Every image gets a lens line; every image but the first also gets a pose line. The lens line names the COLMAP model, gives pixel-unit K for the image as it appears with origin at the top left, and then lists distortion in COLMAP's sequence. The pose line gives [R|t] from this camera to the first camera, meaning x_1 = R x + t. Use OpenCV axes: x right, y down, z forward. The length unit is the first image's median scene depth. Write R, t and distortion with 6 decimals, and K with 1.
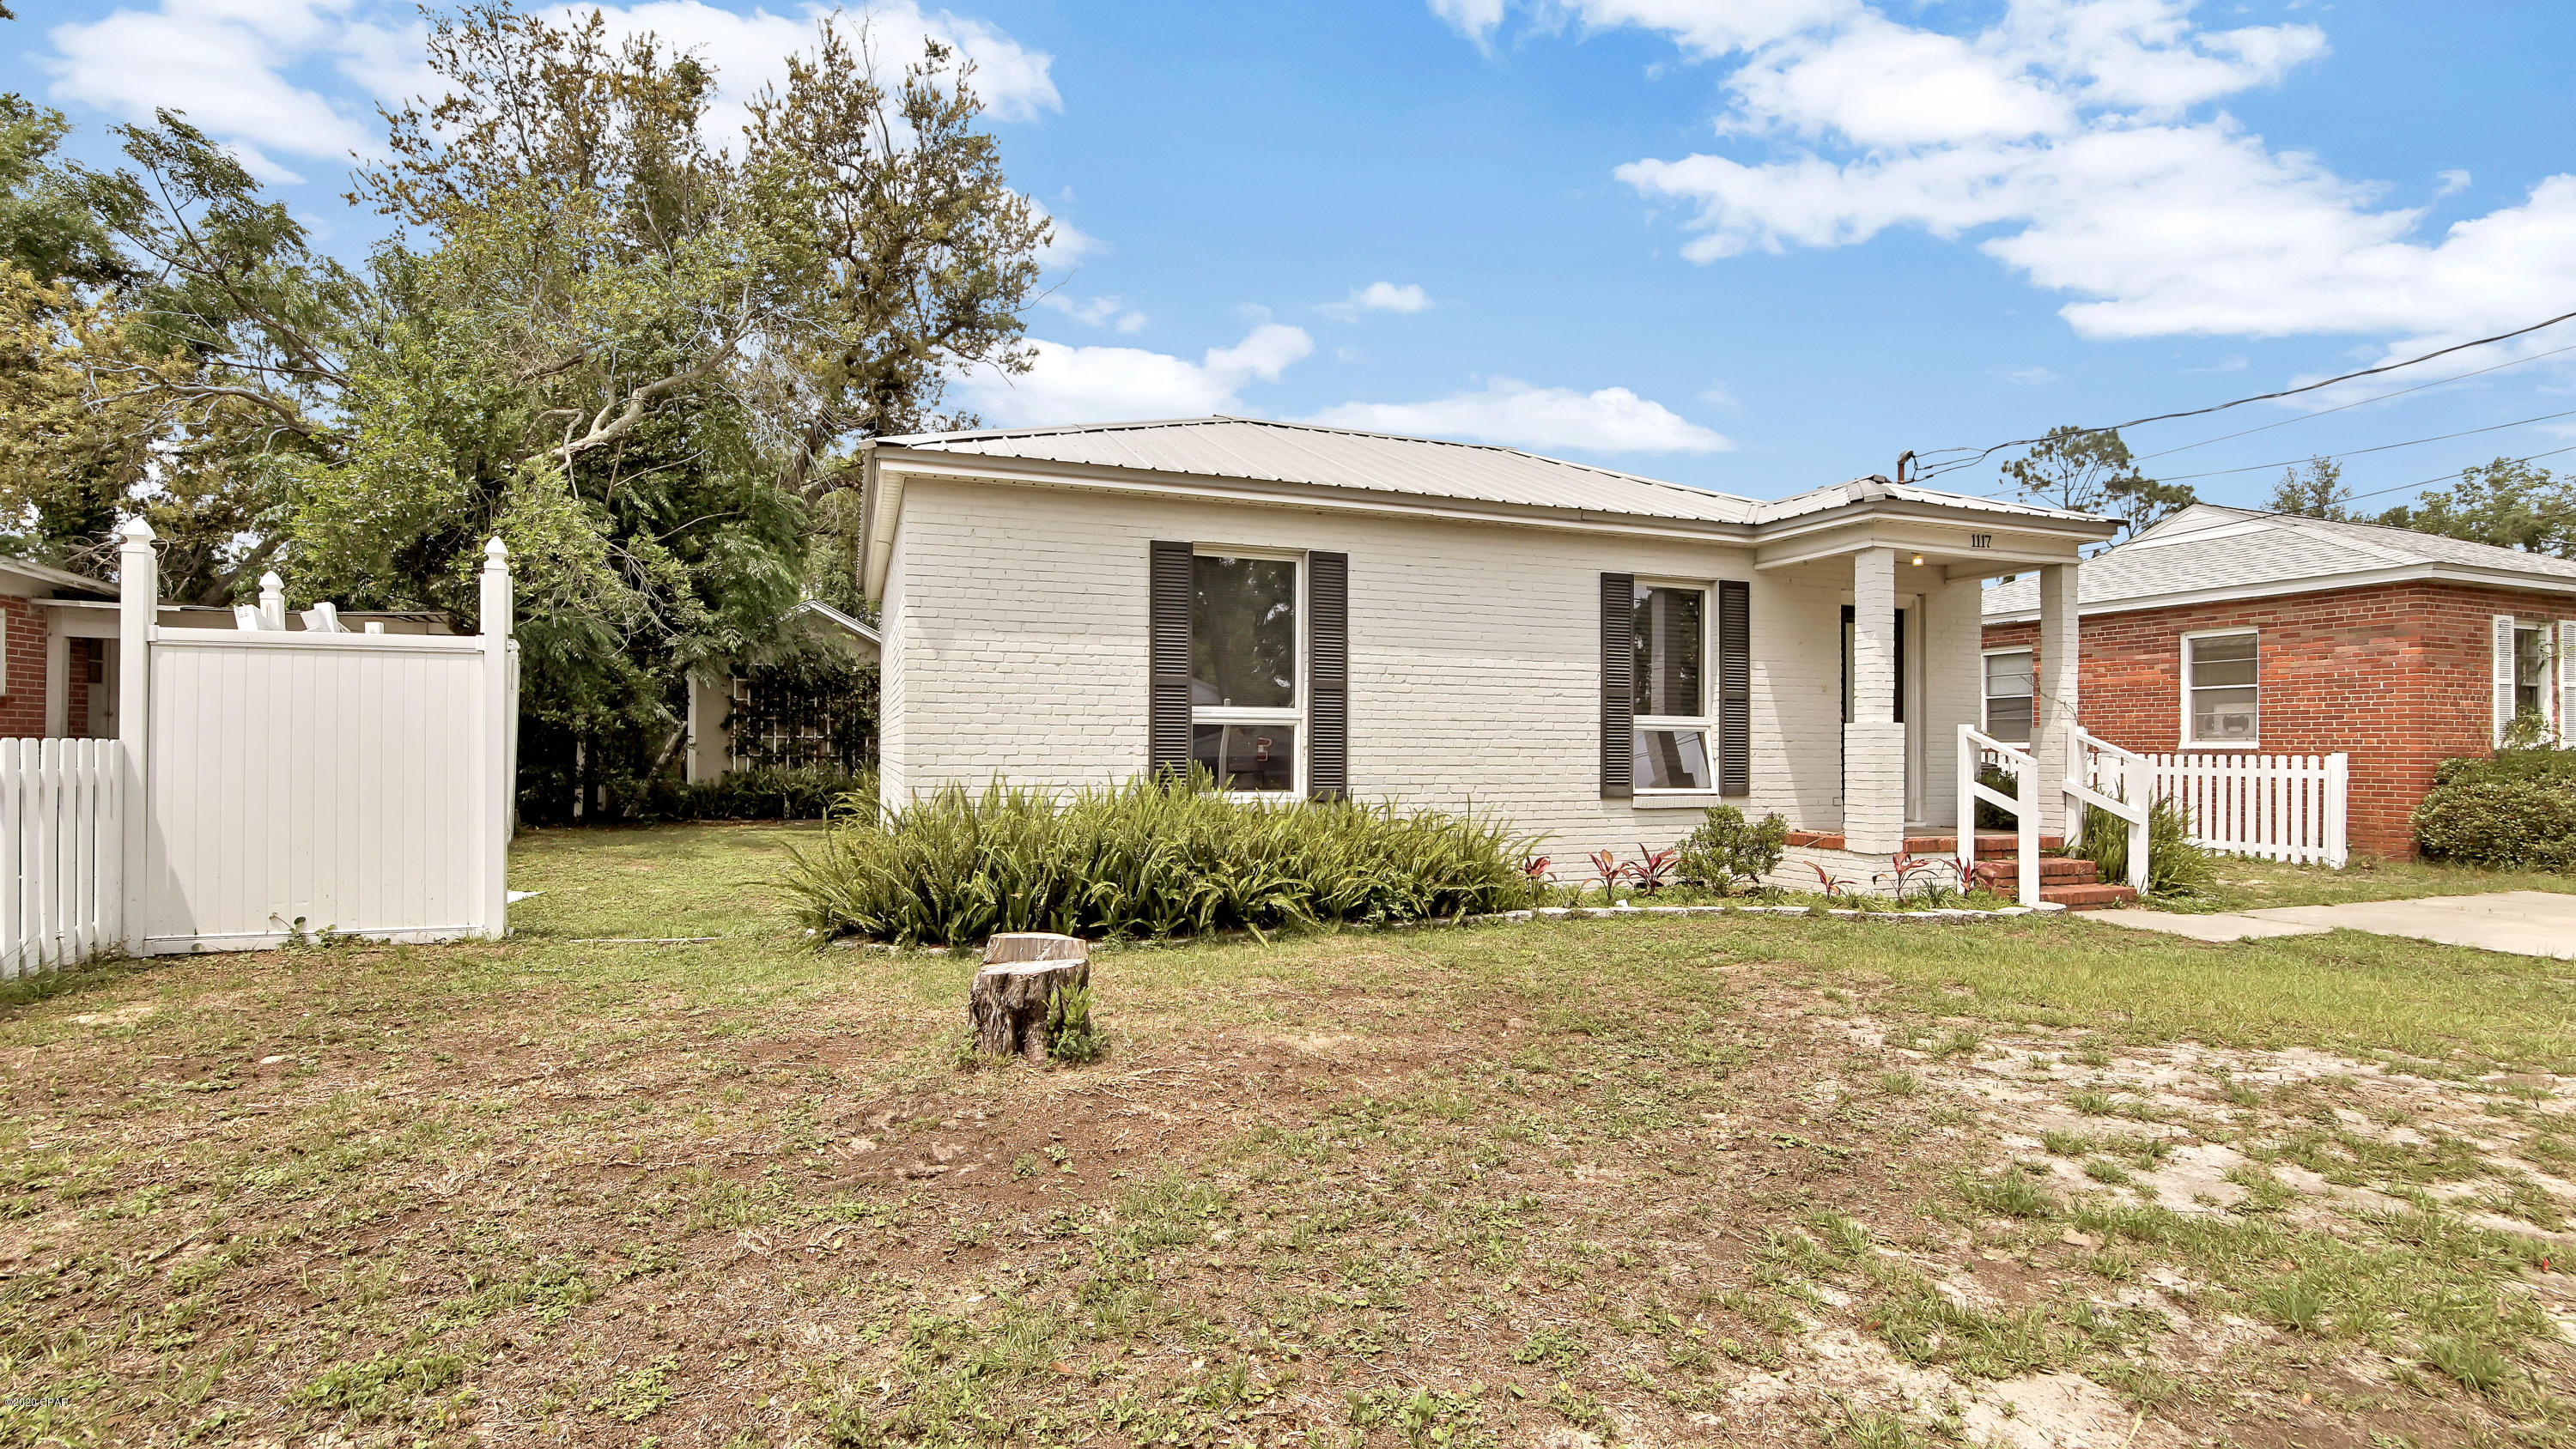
lens RADIAL K [[1162.3, 0, 1288.0], [0, 1162.3, 724.5], [0, 0, 1]] dist [-0.013273, 0.001370]
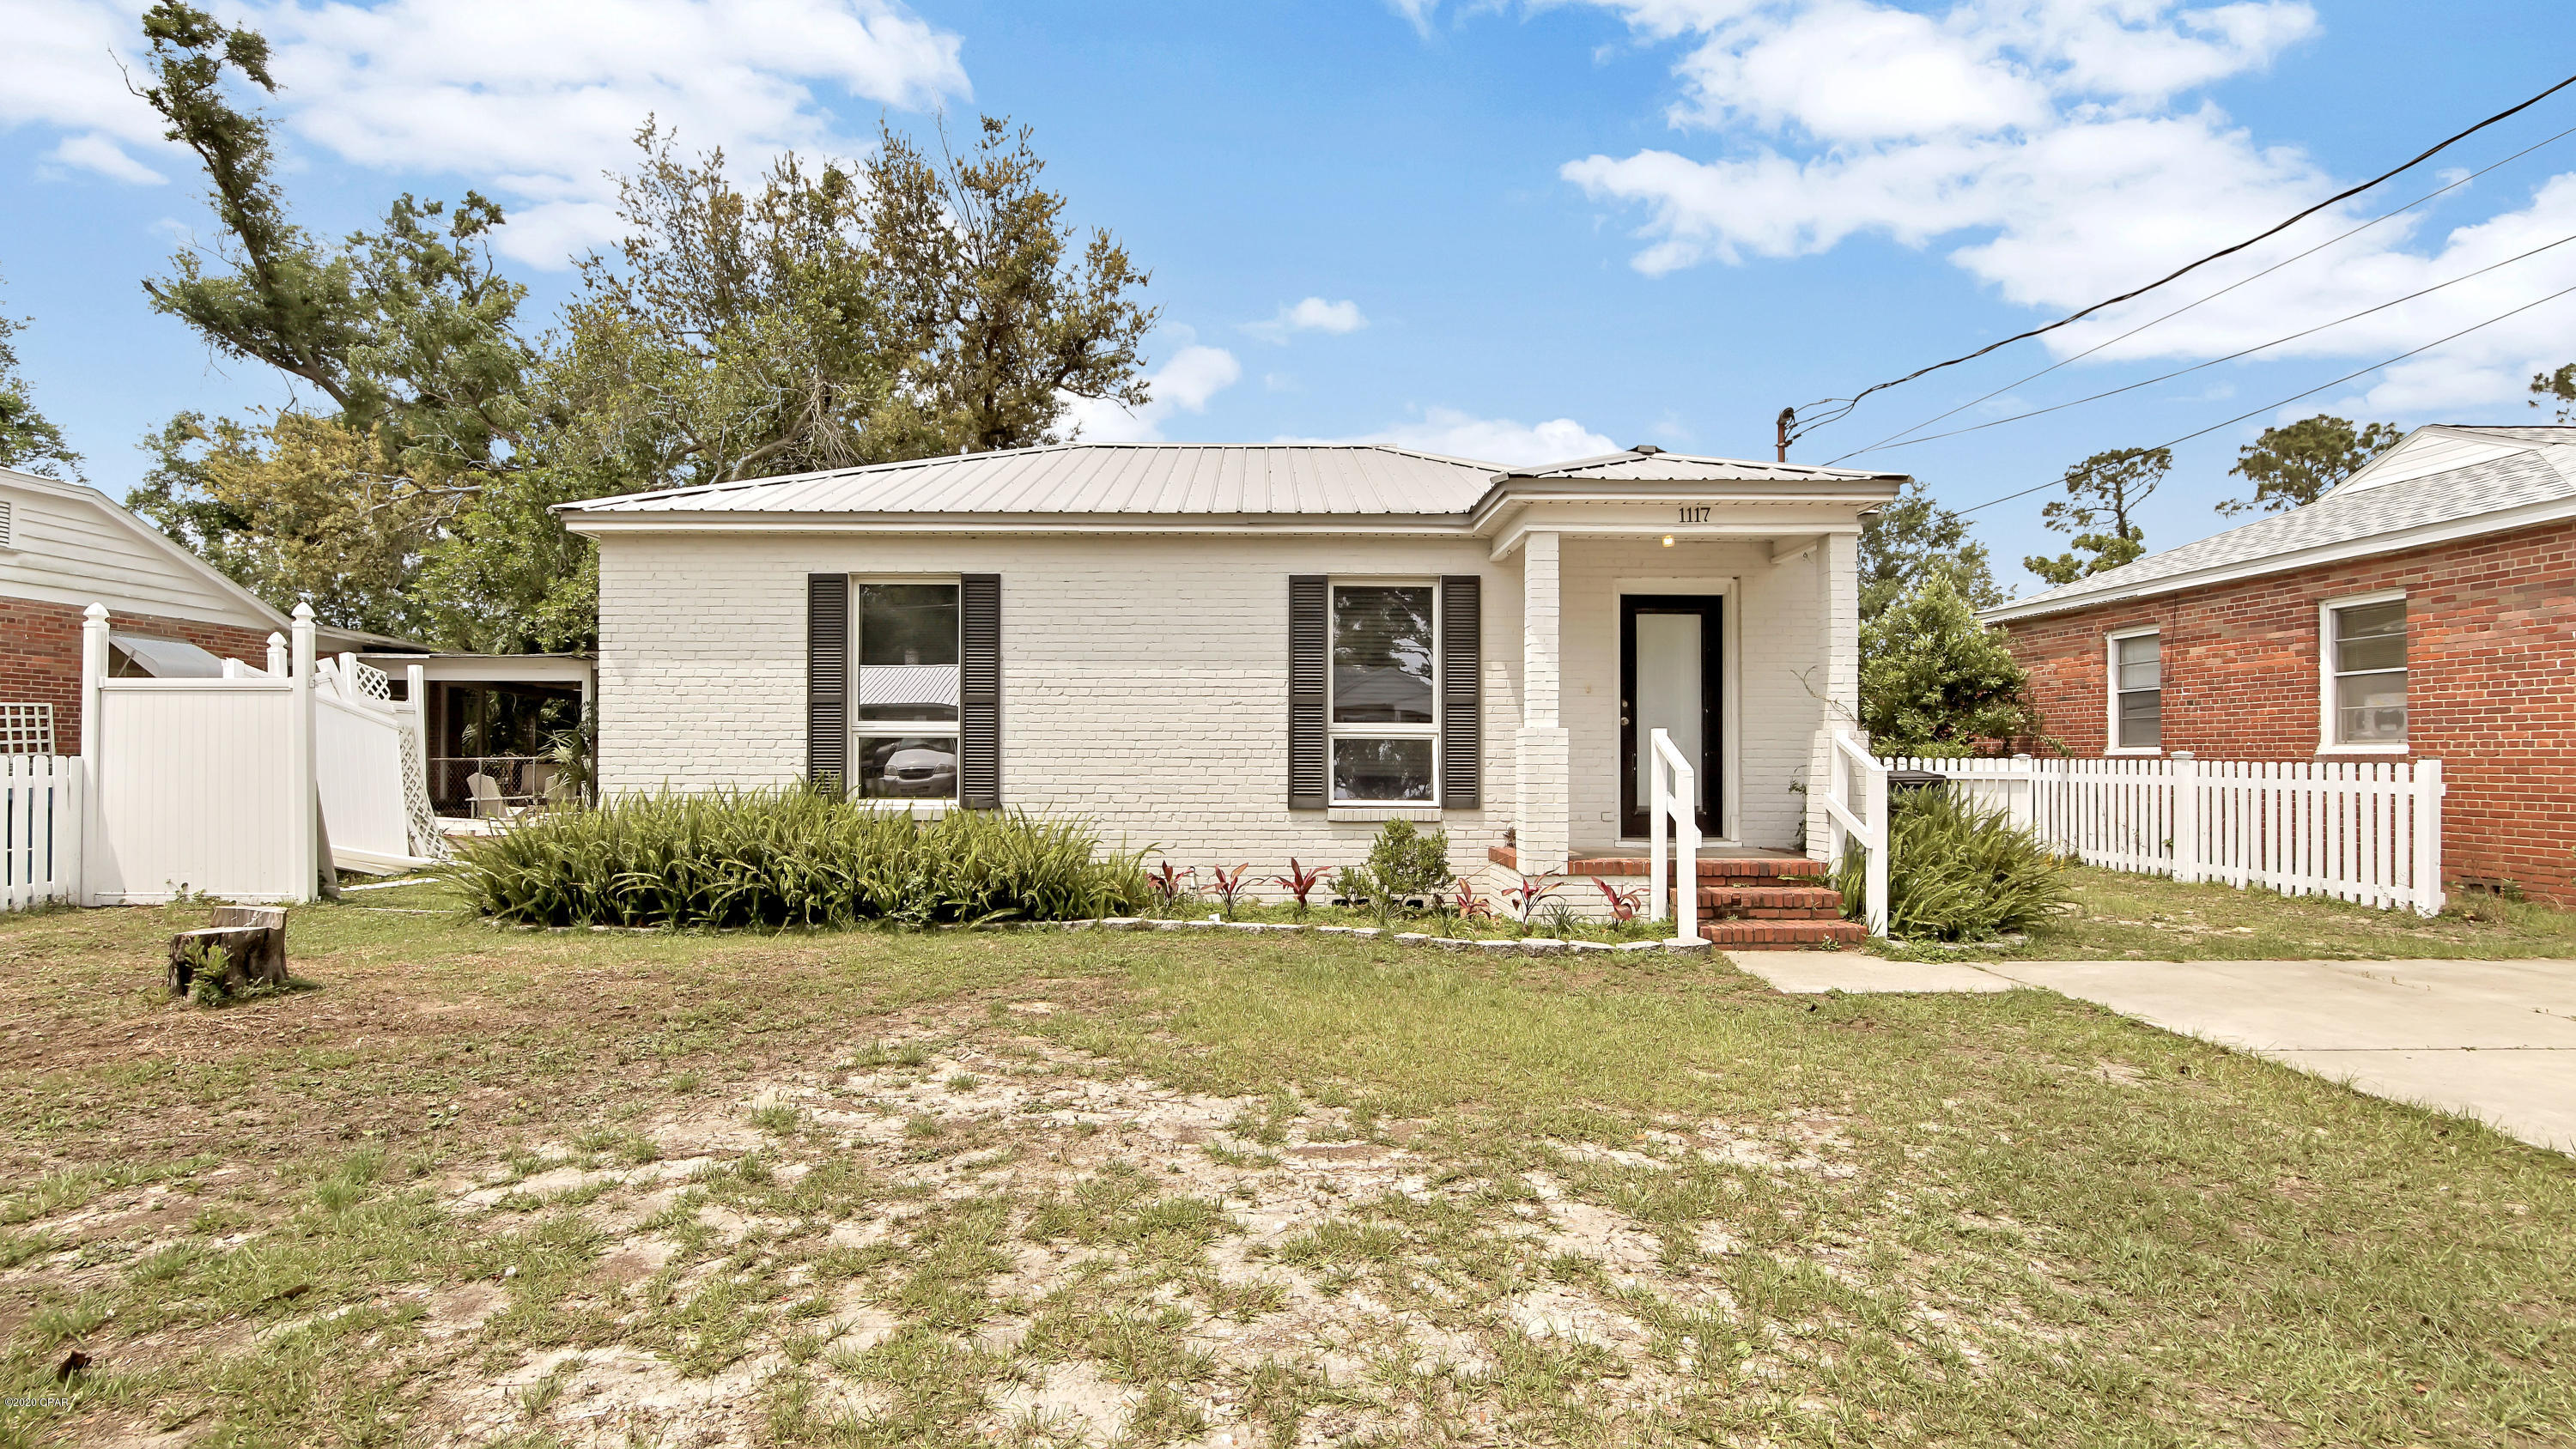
lens RADIAL K [[1168.5, 0, 1280.7], [0, 1168.5, 732.7], [0, 0, 1]] dist [-0.018015, 0.005895]
pose [[0.942542, -0.011049, -0.333904, 0.595053], [0.010759, 0.999938, -0.002720, 0.002253], [0.333914, -0.001029, 0.942603, 0.083770]]
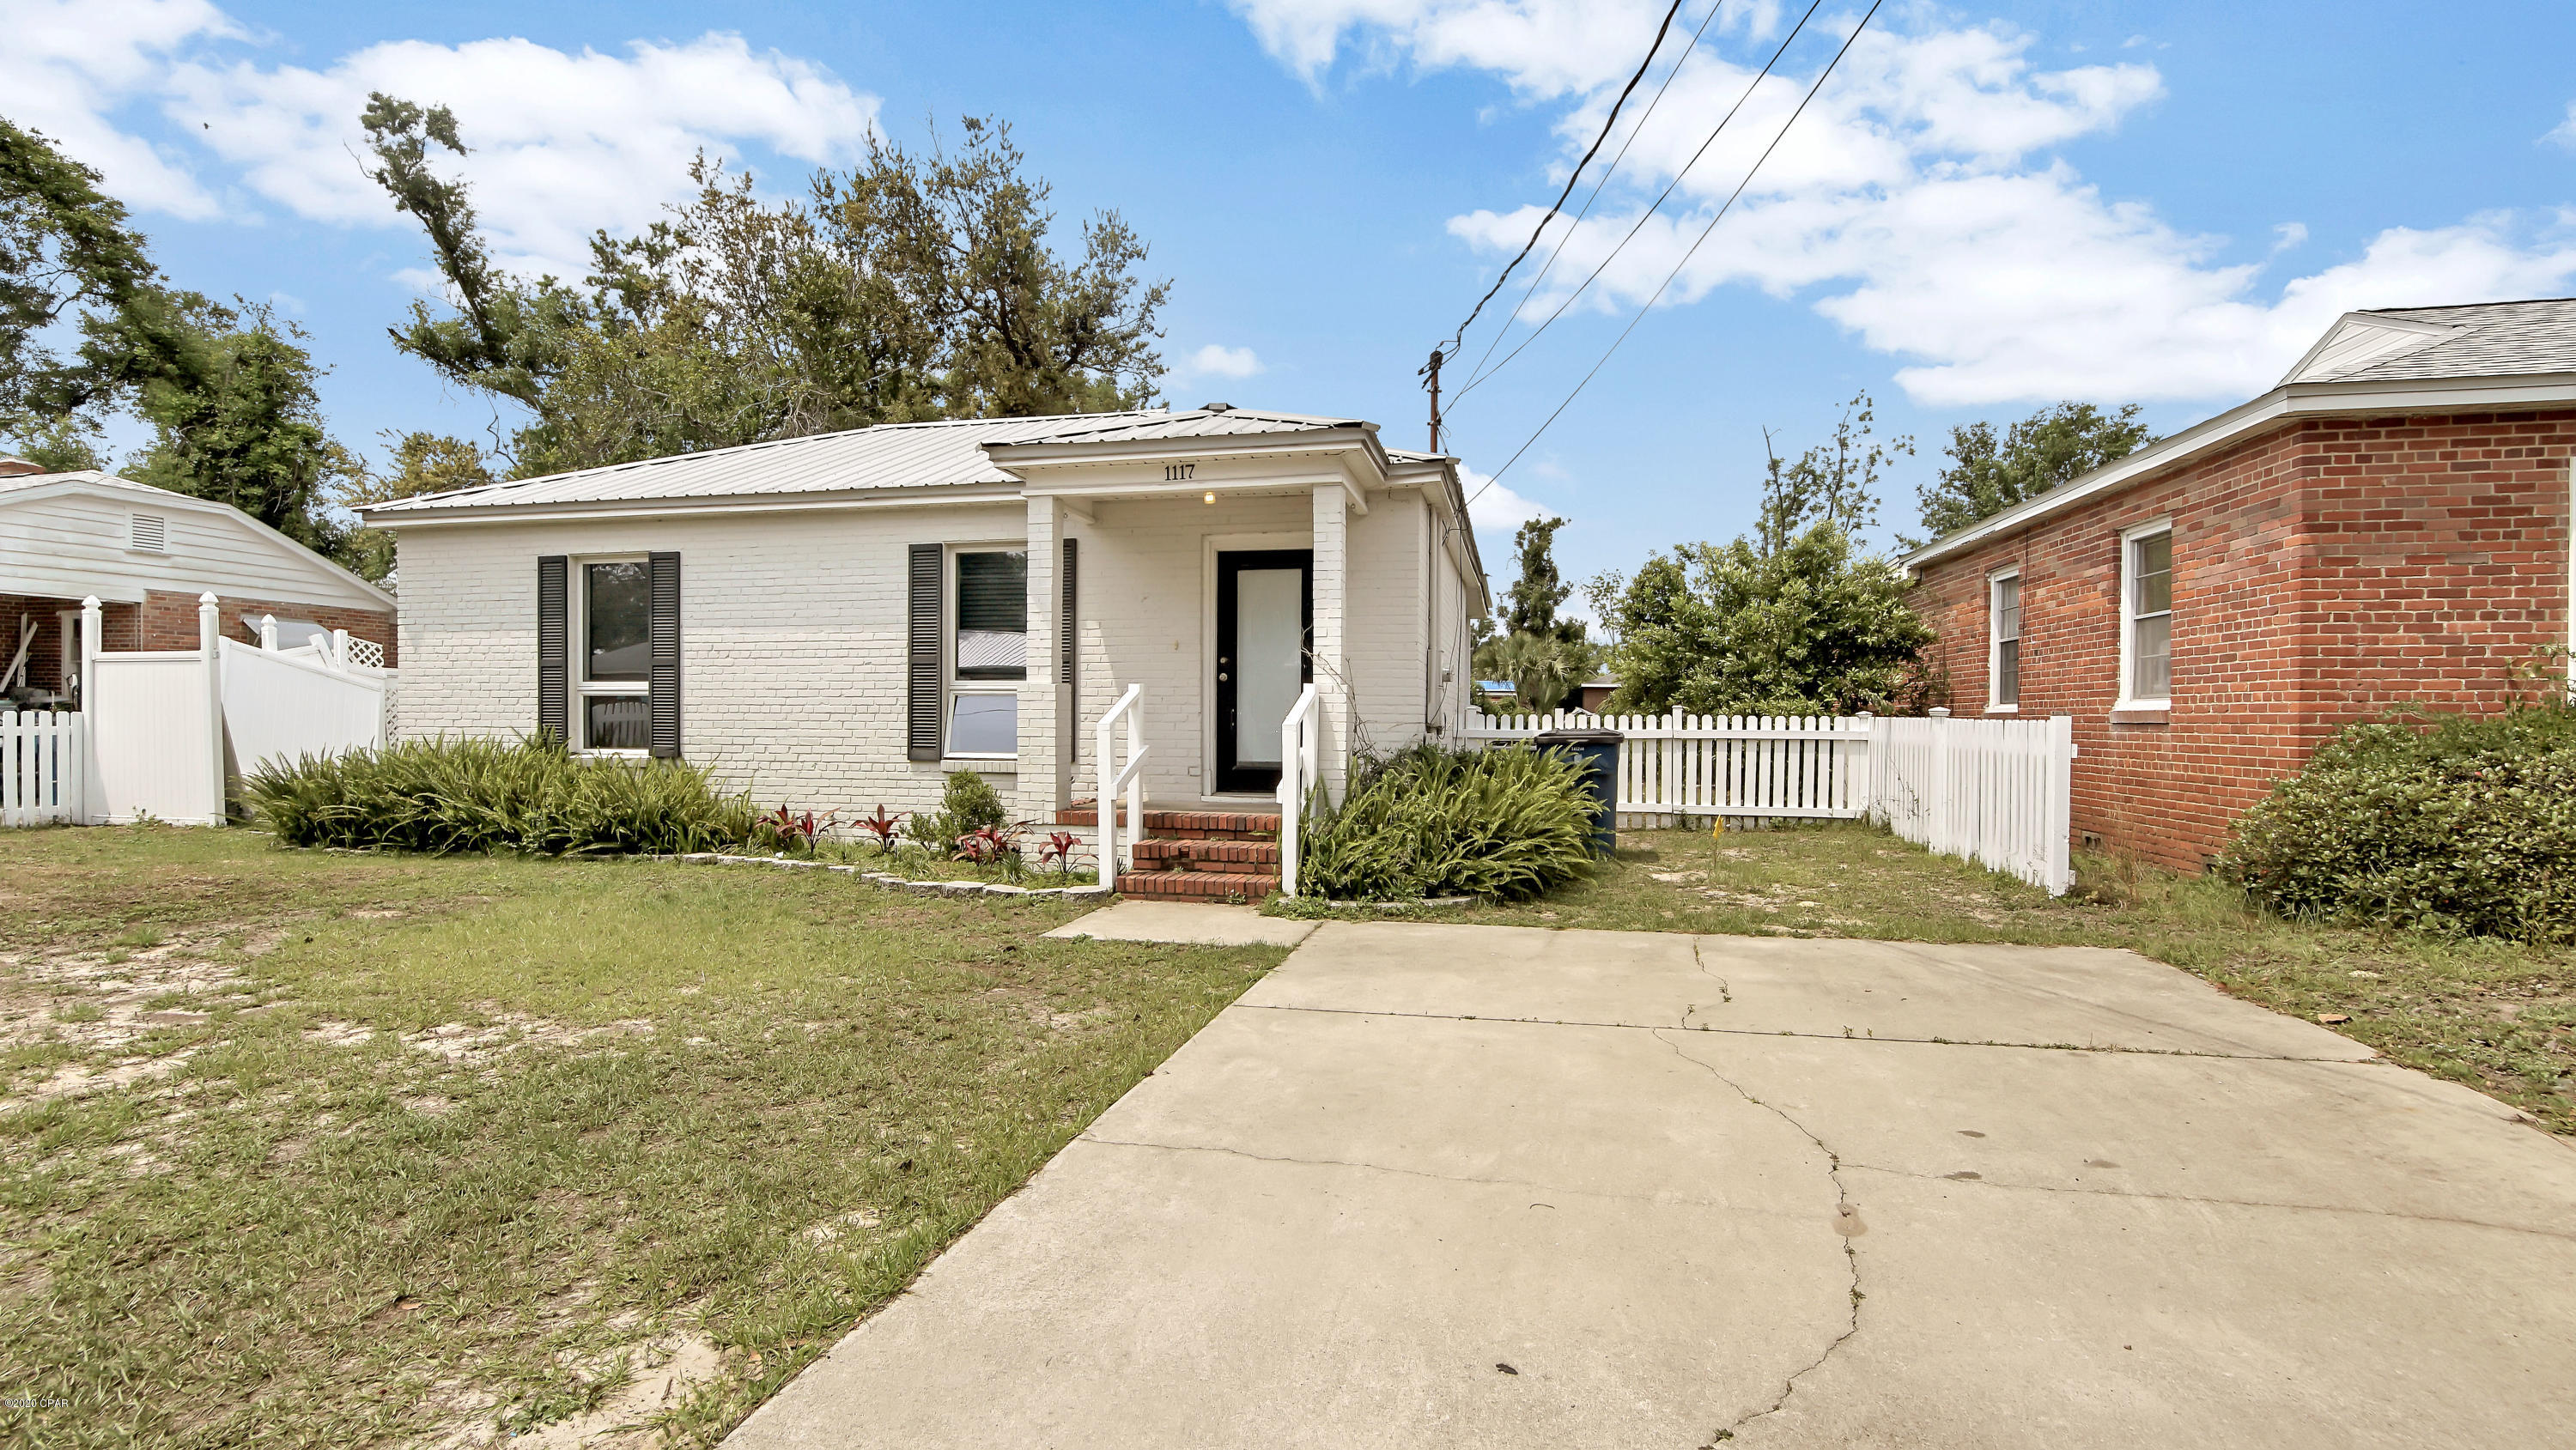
lens RADIAL K [[1162.4, 0, 1288.0], [0, 1162.4, 725.0], [0, 0, 1]] dist [-0.013273, 0.001370]
pose [[0.842095, 0.000631, -0.539328, 1.135714], [0.013233, 0.999674, 0.021831, 0.013024], [0.539166, -0.025521, 0.841813, 0.306197]]
